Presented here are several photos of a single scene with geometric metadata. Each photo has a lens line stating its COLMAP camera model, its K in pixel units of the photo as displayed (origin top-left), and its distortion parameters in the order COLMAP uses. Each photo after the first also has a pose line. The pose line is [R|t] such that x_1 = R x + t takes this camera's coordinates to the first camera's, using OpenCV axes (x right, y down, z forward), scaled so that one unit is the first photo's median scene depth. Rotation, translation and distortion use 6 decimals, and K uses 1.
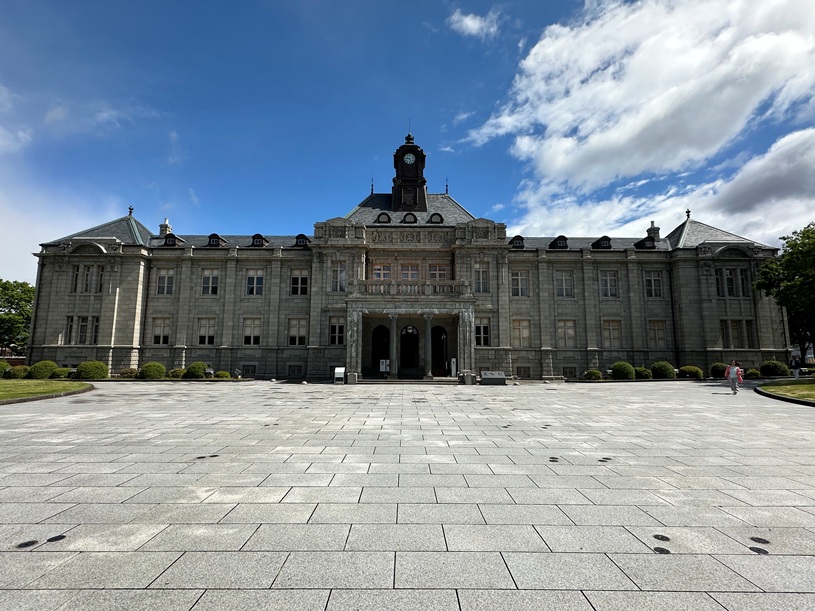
lens RADIAL K [[403.8, 0, 407.5], [0, 403.8, 305.5], [0, 0, 1]] dist [0.000514, 0.000203]
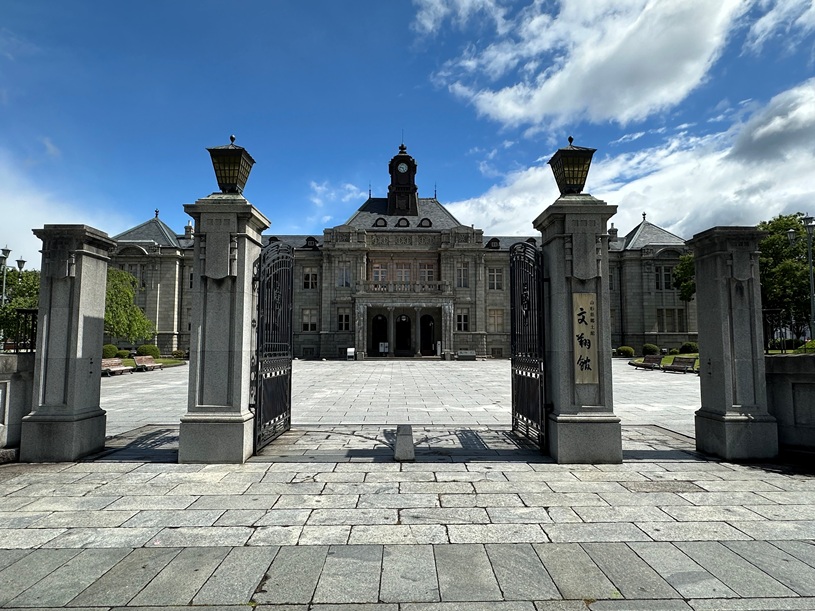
lens RADIAL K [[493.0, 0, 407.5], [0, 493.0, 305.5], [0, 0, 1]] dist [0.000504, 0.000075]
pose [[0.999859, -0.002880, 0.016551, -0.006542], [0.002019, 0.998653, 0.051852, -0.053755], [-0.016678, -0.051811, 0.998518, -0.471985]]
